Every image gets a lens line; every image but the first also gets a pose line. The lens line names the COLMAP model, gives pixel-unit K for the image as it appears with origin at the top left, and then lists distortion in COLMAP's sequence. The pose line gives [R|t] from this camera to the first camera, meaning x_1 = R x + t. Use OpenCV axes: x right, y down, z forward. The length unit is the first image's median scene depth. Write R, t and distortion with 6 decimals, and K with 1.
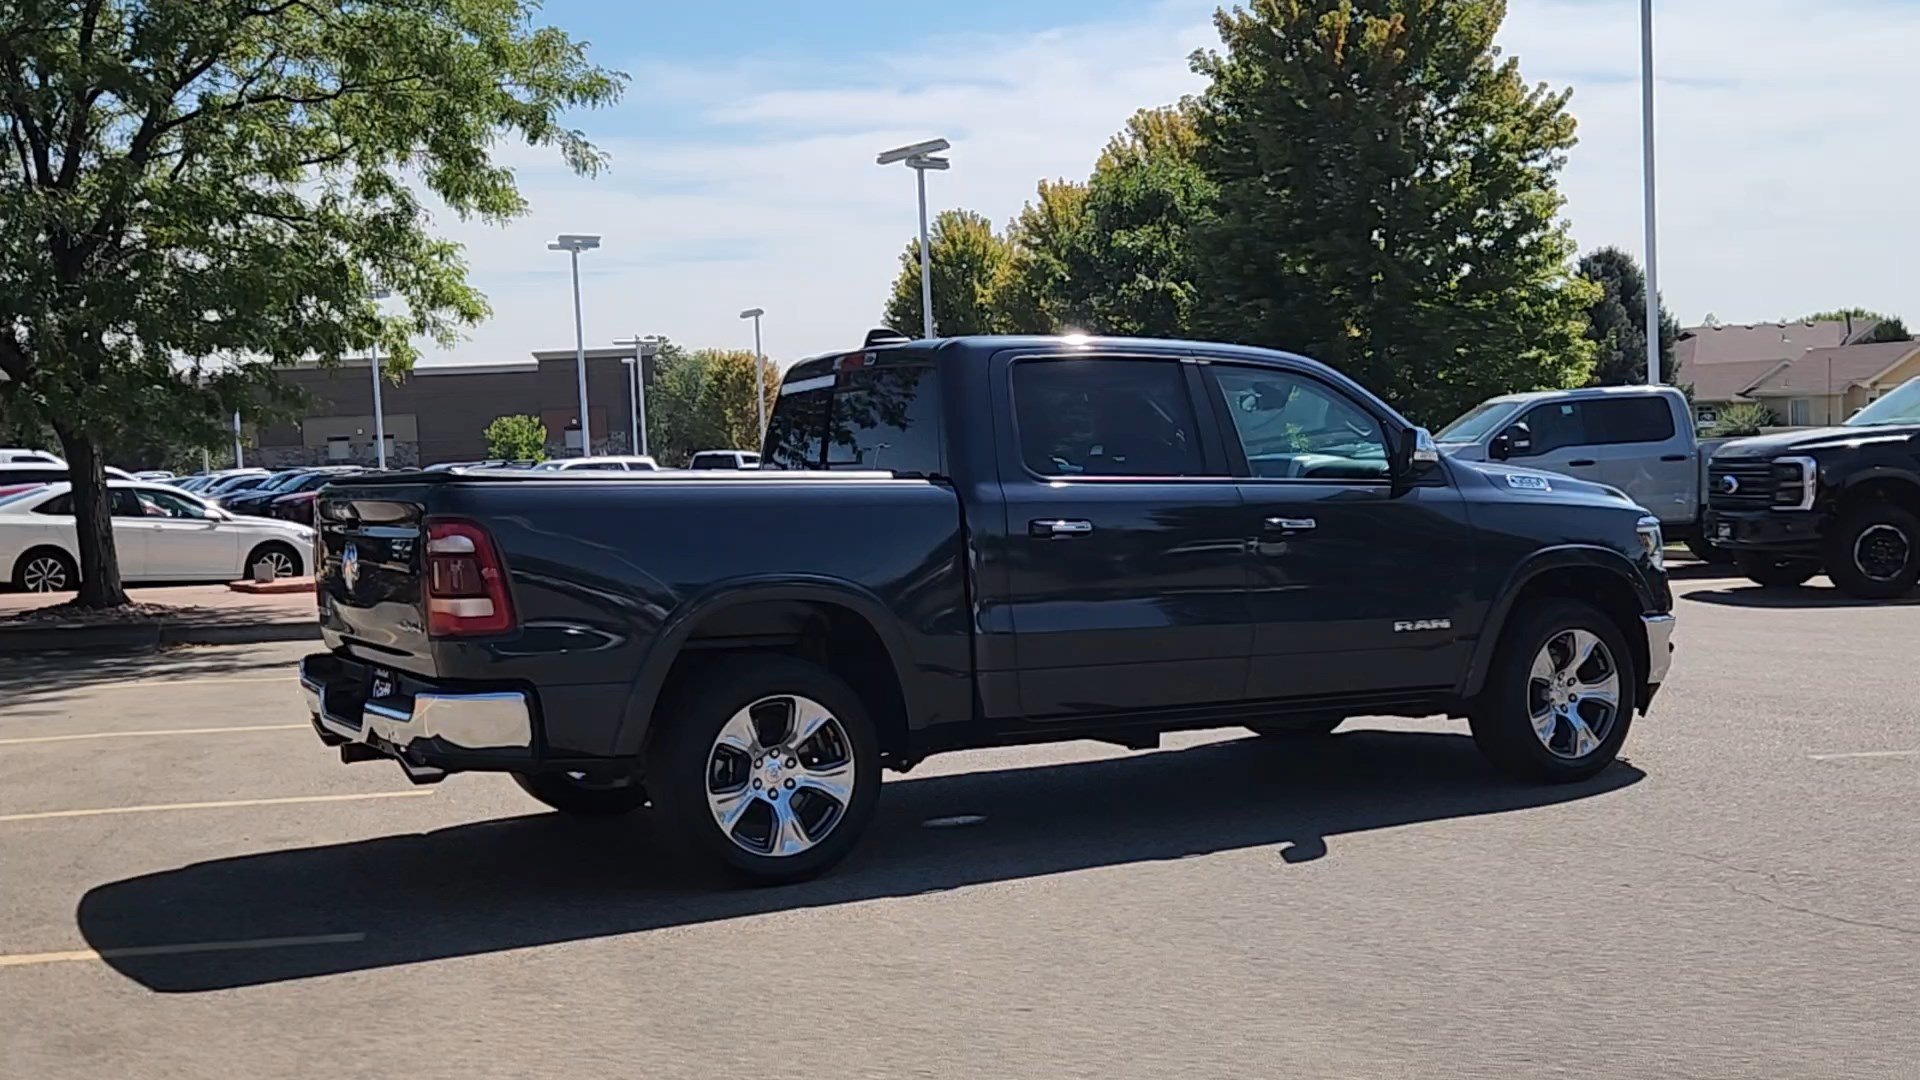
lens RADIAL K [[2046.1, 0, 949.9], [0, 2046.1, 547.3], [0, 0, 1]] dist [0.029211, 0.000000]
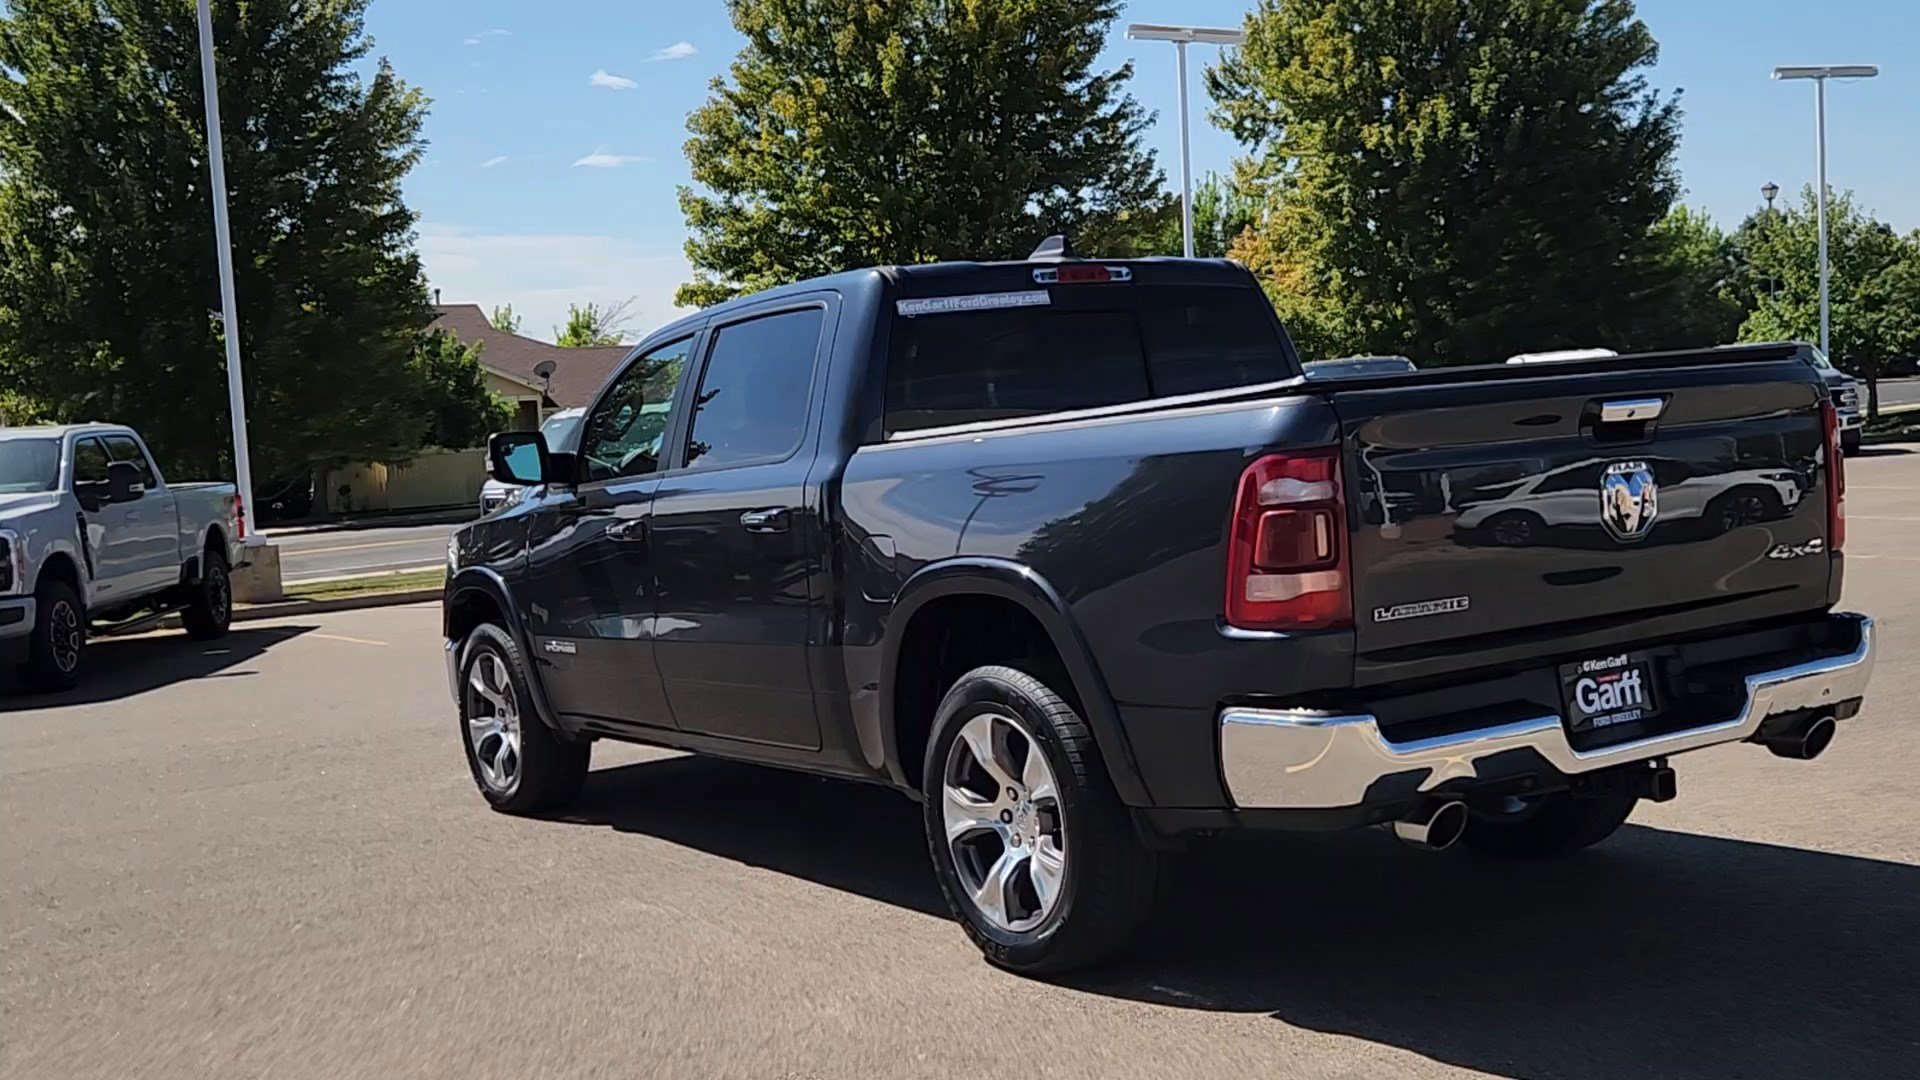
lens RADIAL K [[2046.1, 0, 946.8], [0, 2046.1, 526.2], [0, 0, 1]] dist [0.029211, 0.000000]
pose [[-0.049937, -0.010642, 0.998696, -0.757263], [0.116015, 0.993112, 0.016384, -0.013855], [-0.991991, 0.116682, -0.048358, 1.017301]]
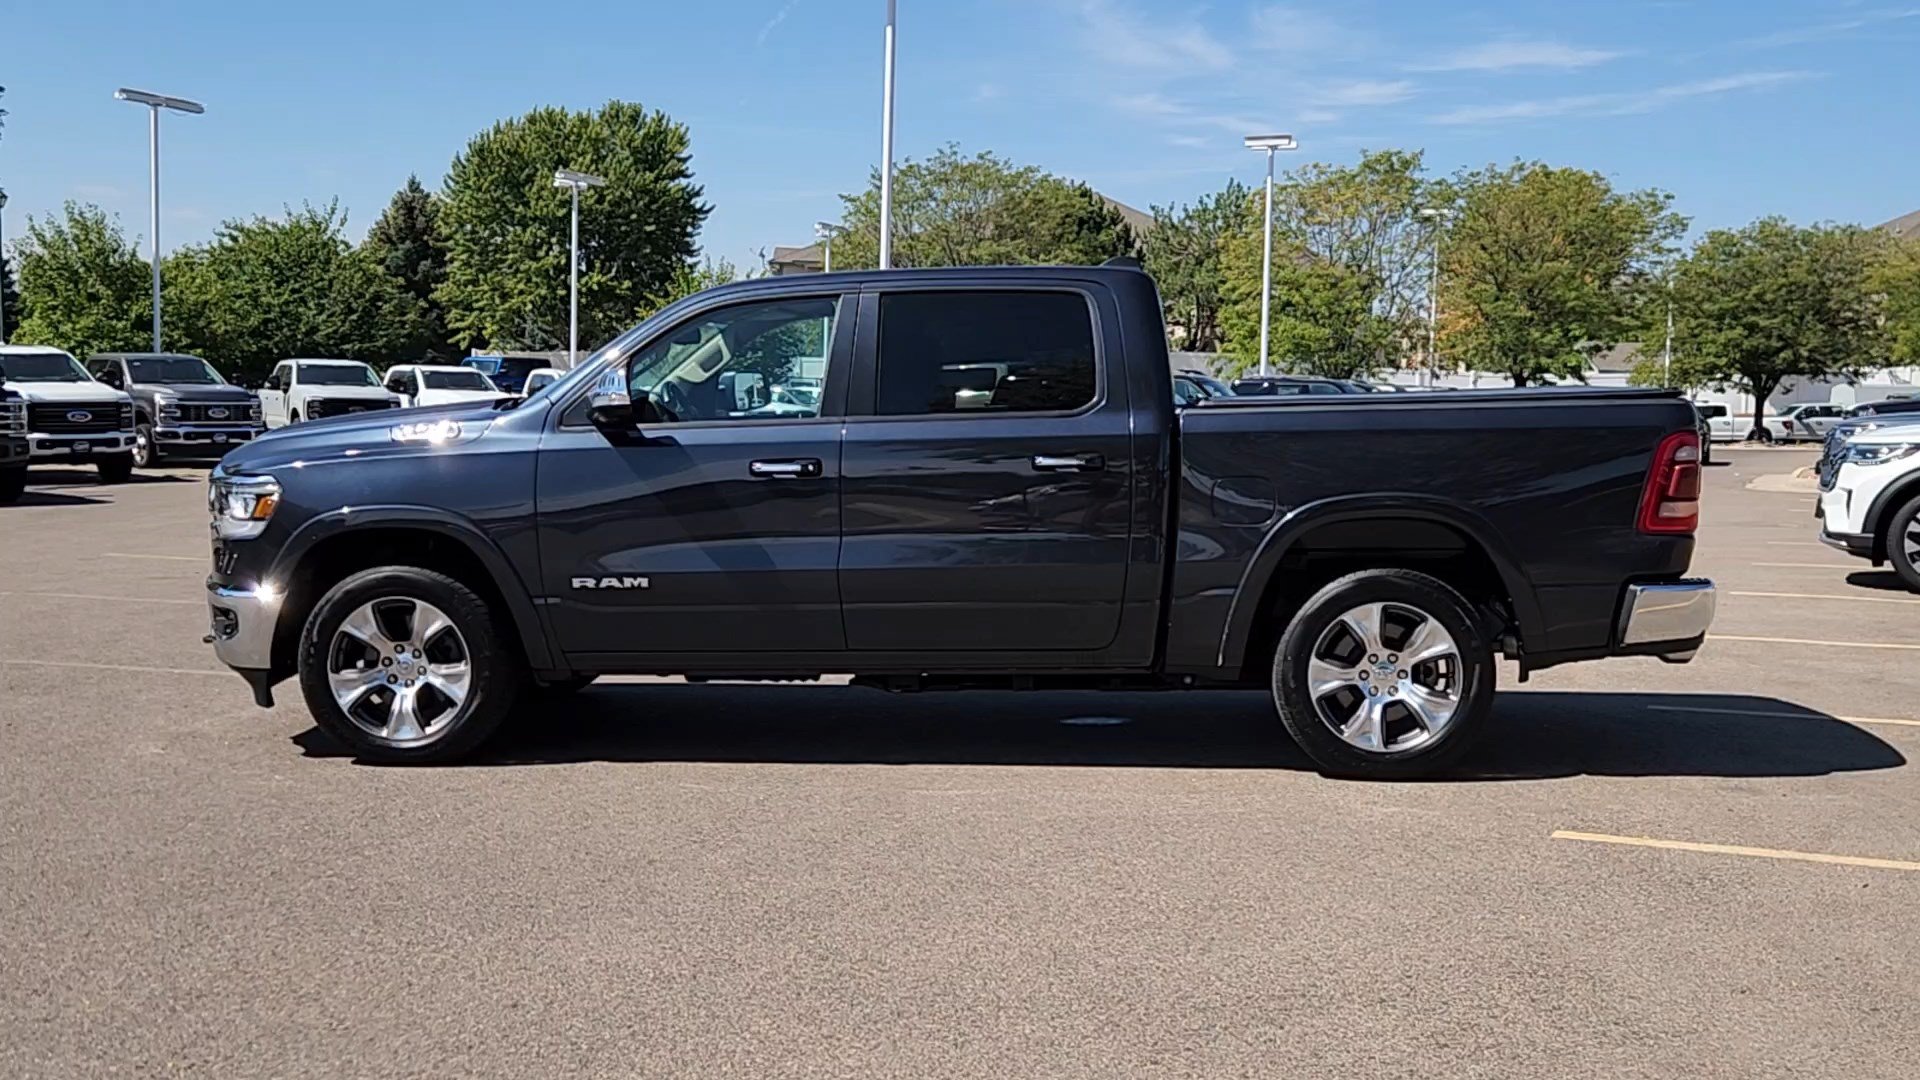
lens RADIAL K [[2046.1, 0, 939.1], [0, 2046.1, 551.0], [0, 0, 1]] dist [0.029211, 0.000000]
pose [[-0.820238, -0.019639, 0.571686, -0.505985], [0.044002, 0.994283, 0.097289, -0.060366], [-0.570328, 0.104955, -0.814684, 1.770045]]
